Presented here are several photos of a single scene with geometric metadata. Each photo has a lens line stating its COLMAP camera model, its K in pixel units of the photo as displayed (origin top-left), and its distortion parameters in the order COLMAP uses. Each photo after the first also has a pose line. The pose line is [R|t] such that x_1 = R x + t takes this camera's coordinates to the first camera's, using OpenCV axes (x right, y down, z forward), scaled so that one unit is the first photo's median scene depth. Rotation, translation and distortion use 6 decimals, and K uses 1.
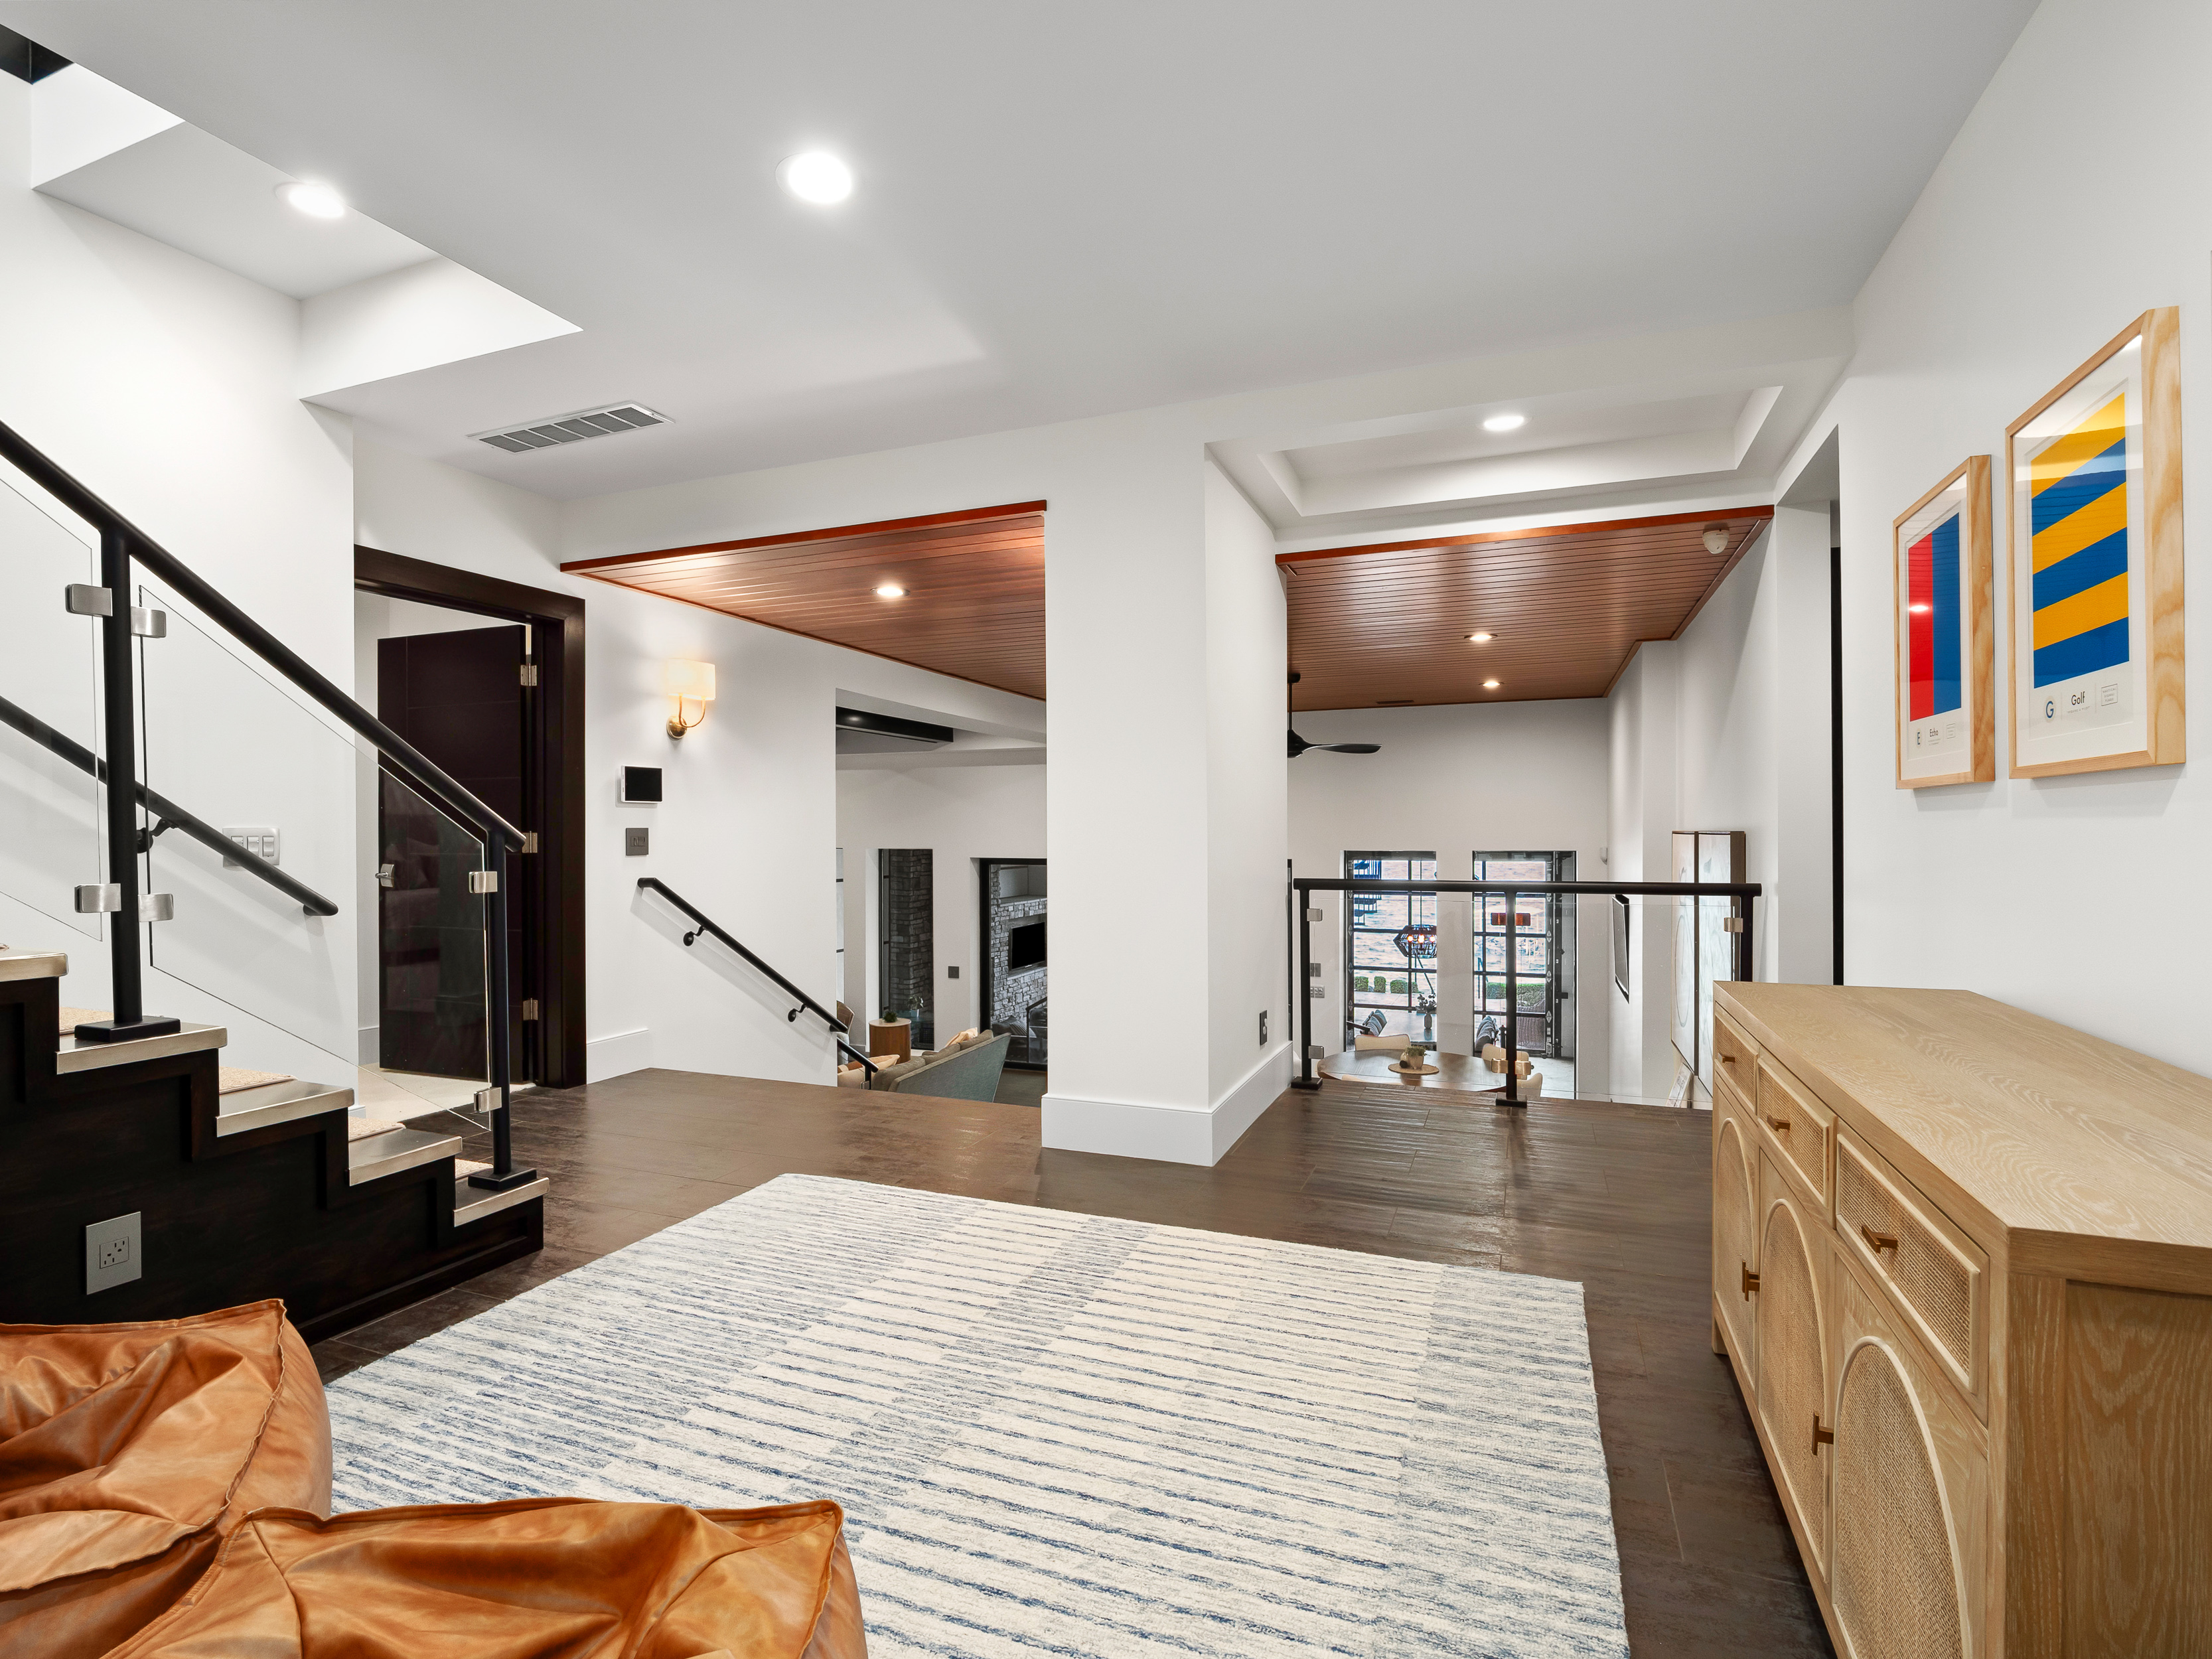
lens RADIAL K [[1096.1, 0, 1100.4], [0, 1096.1, 830.5], [0, 0, 1]] dist [-0.011391, -0.000764]
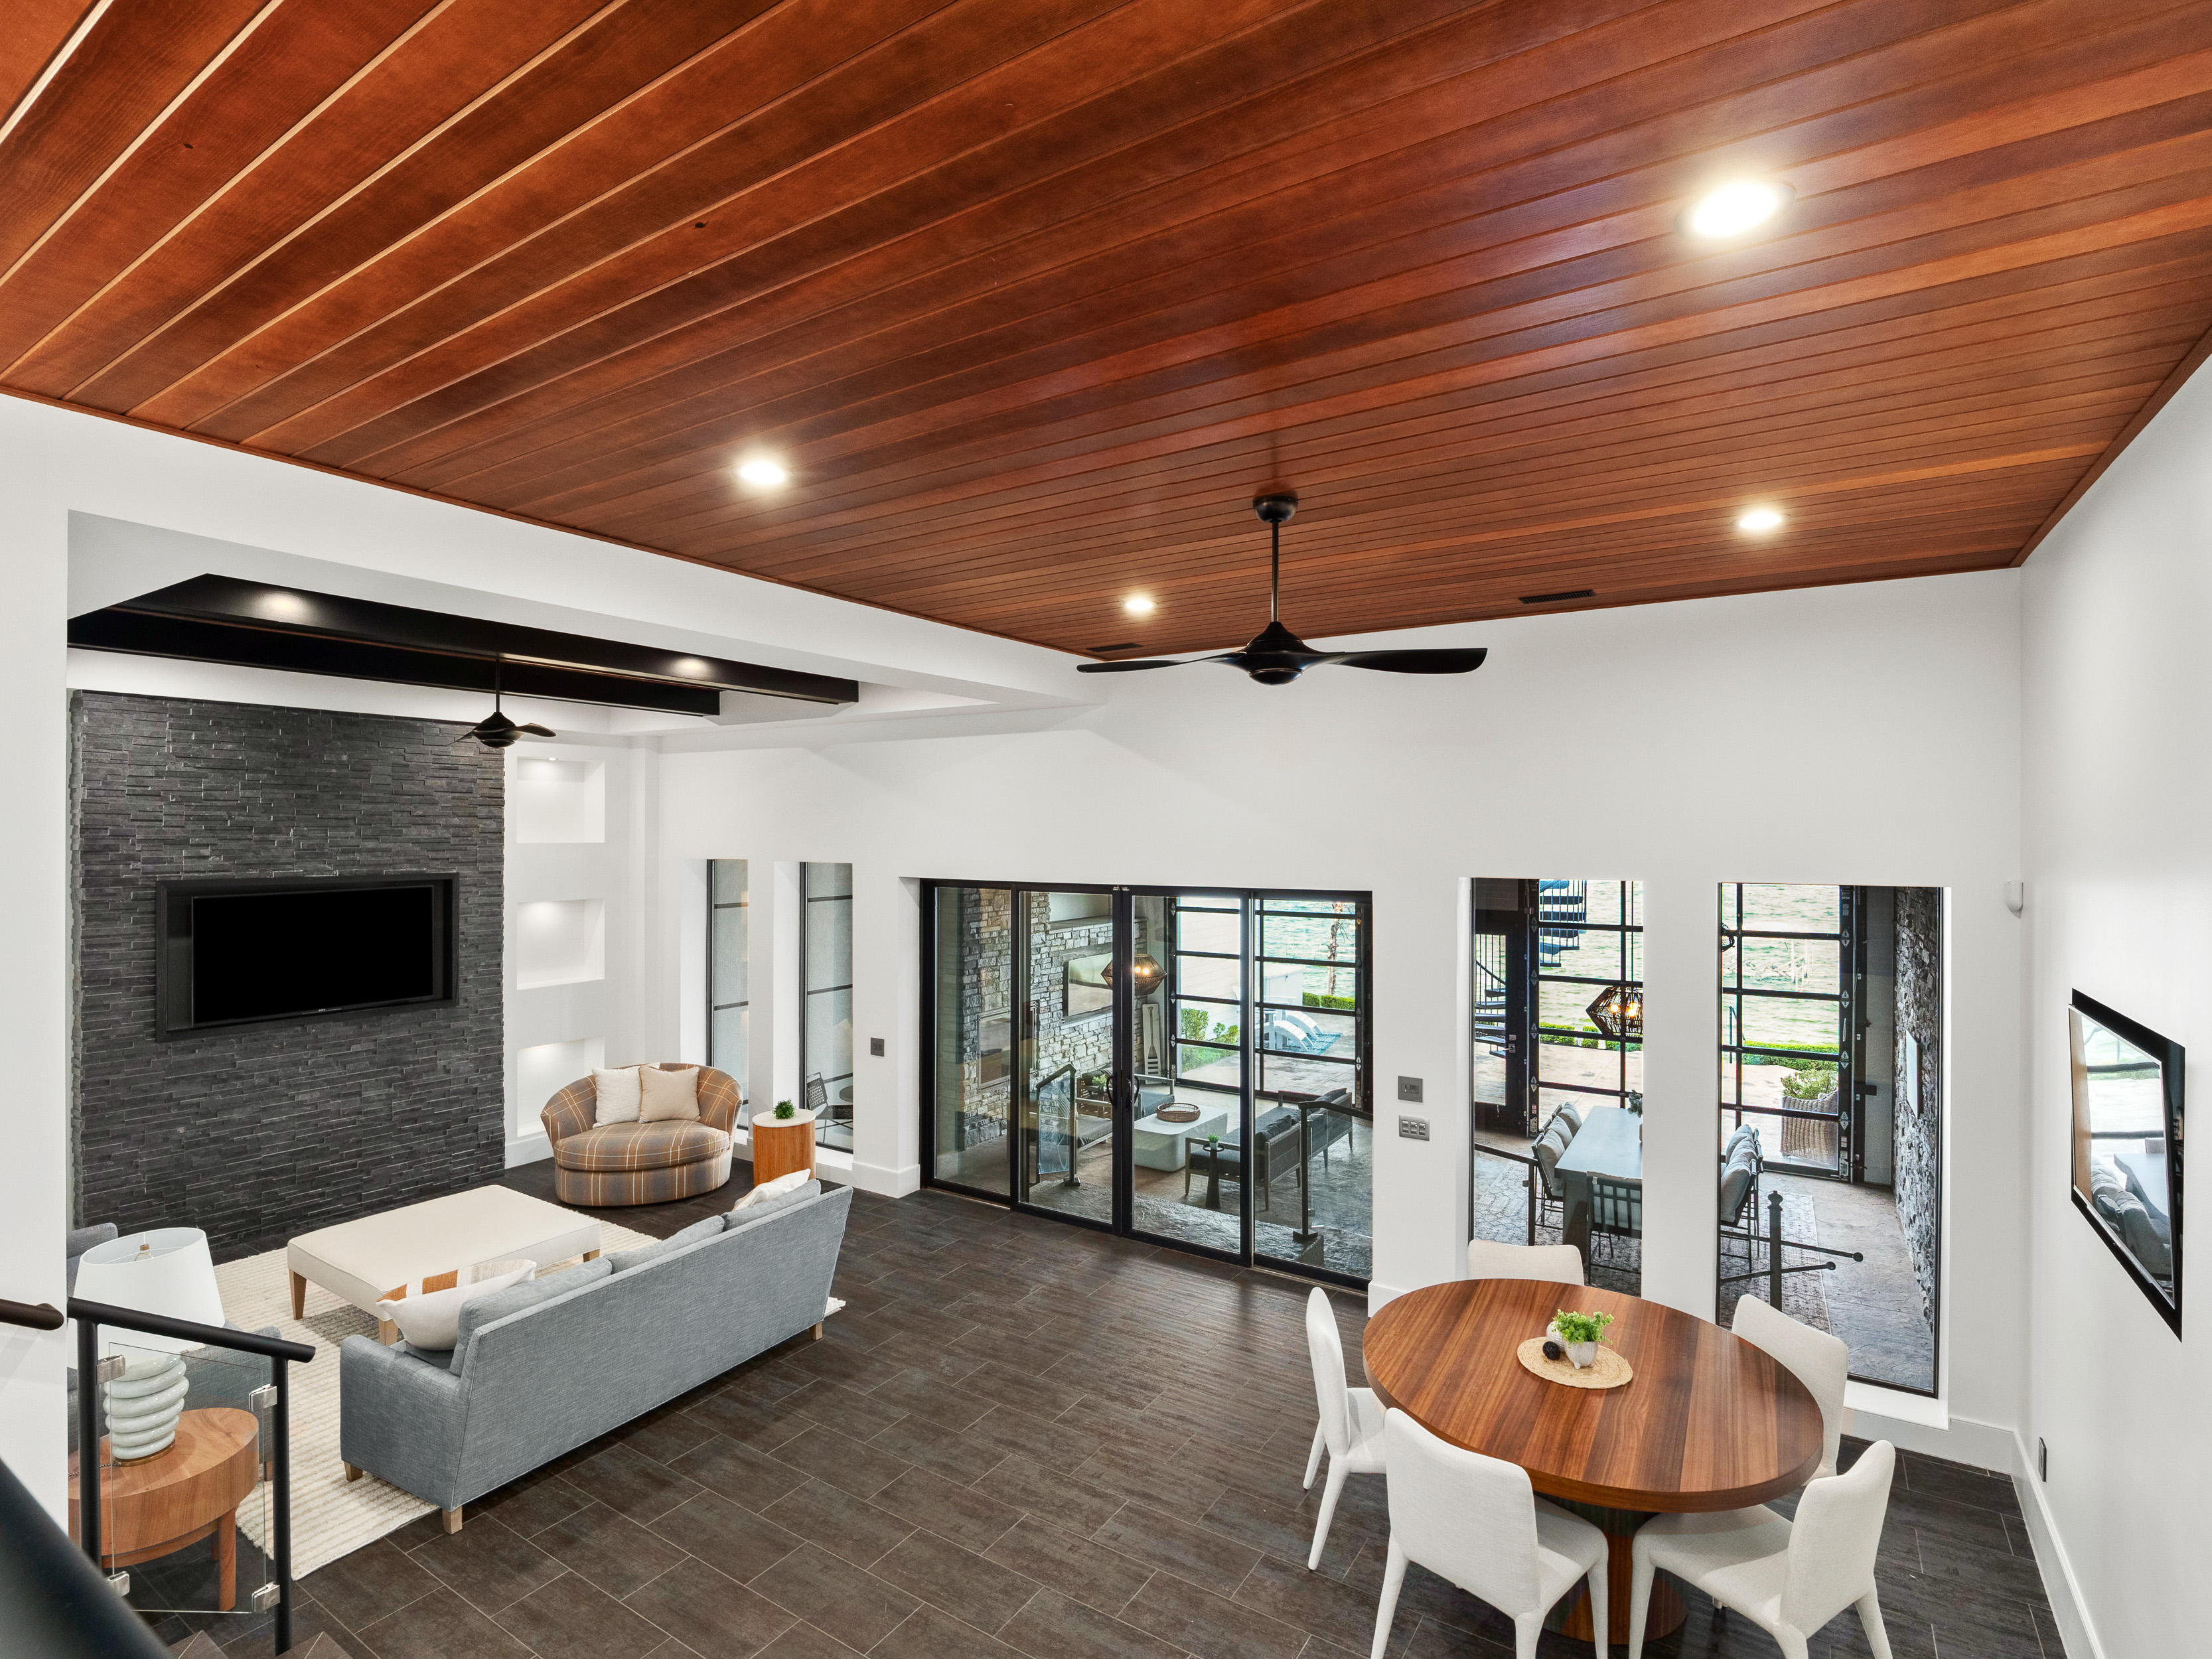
lens RADIAL K [[1096.1, 0, 1095.9], [0, 1096.1, 831.1], [0, 0, 1]] dist [-0.011391, -0.000764]
pose [[0.981730, 0.004864, -0.190219, 0.090251], [-0.004801, 0.999988, 0.000790, -0.003353], [0.190221, 0.000137, 0.981741, 0.267662]]
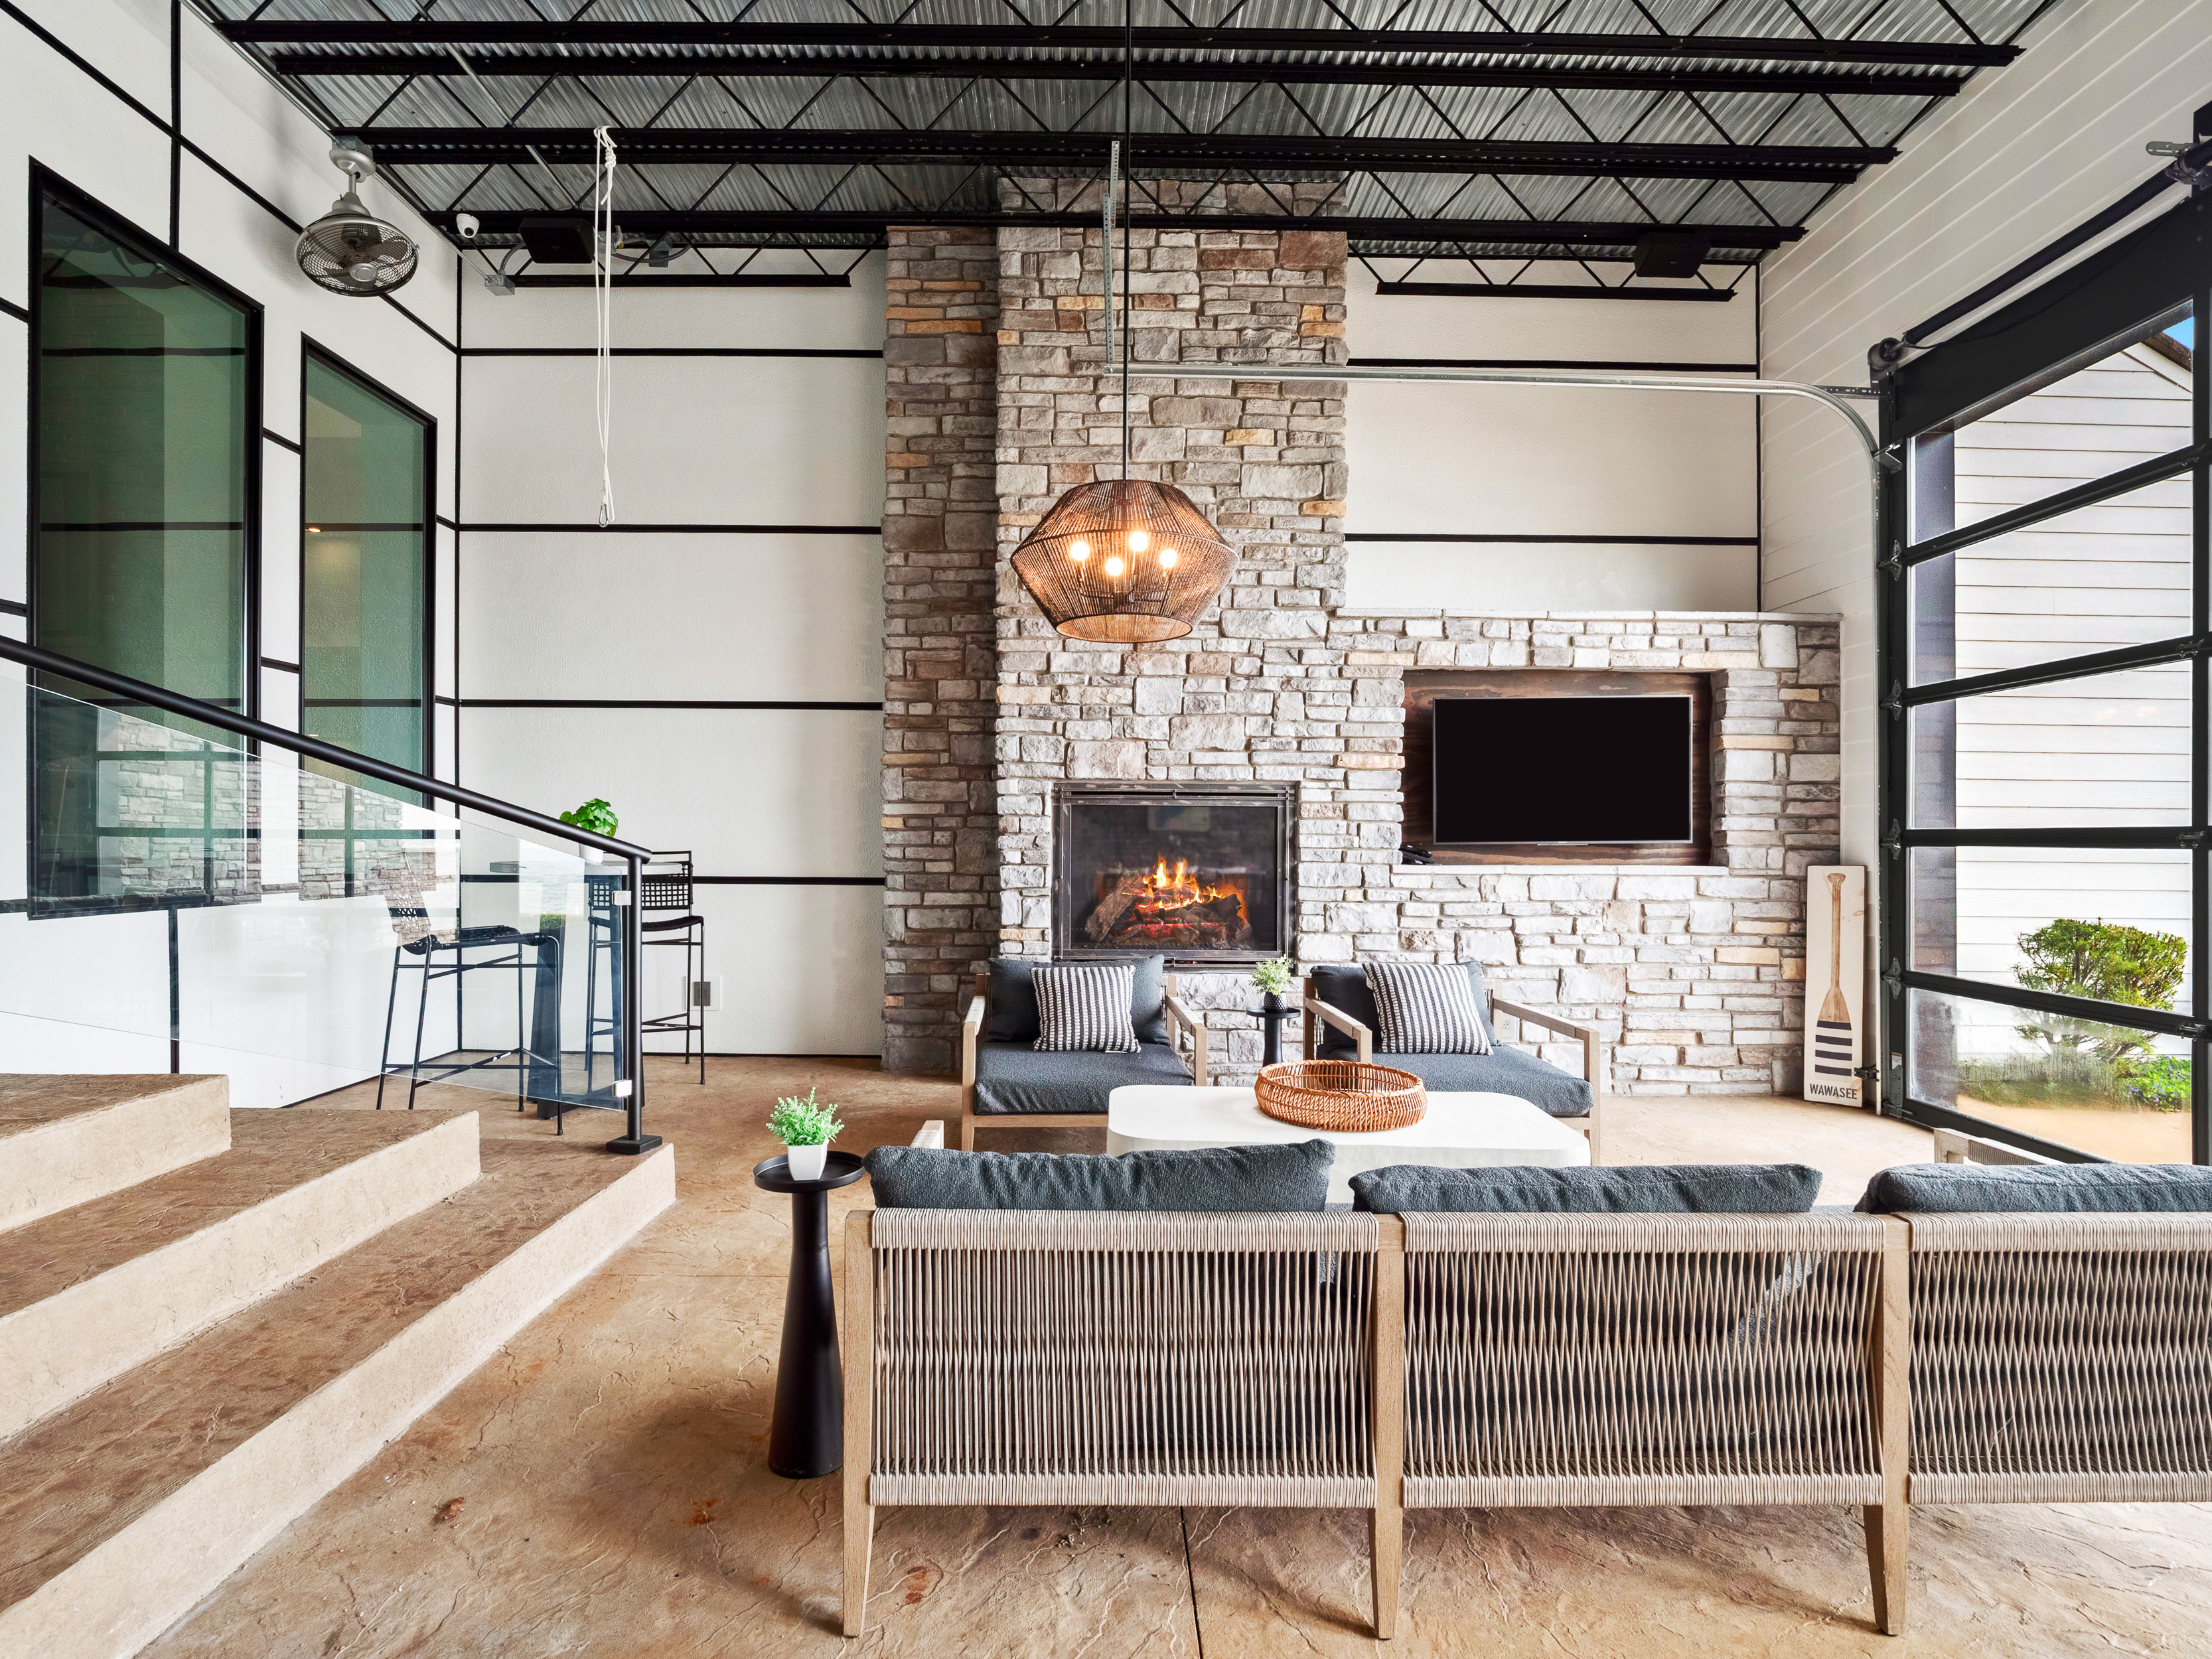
lens RADIAL K [[1096.1, 0, 1104.7], [0, 1096.1, 836.2], [0, 0, 1]] dist [-0.011391, -0.000764]
pose [[0.377204, 0.008008, -0.926096, 0.168254], [-0.011711, 0.999924, 0.003876, 0.134888], [0.926056, 0.009383, 0.377269, 0.871683]]
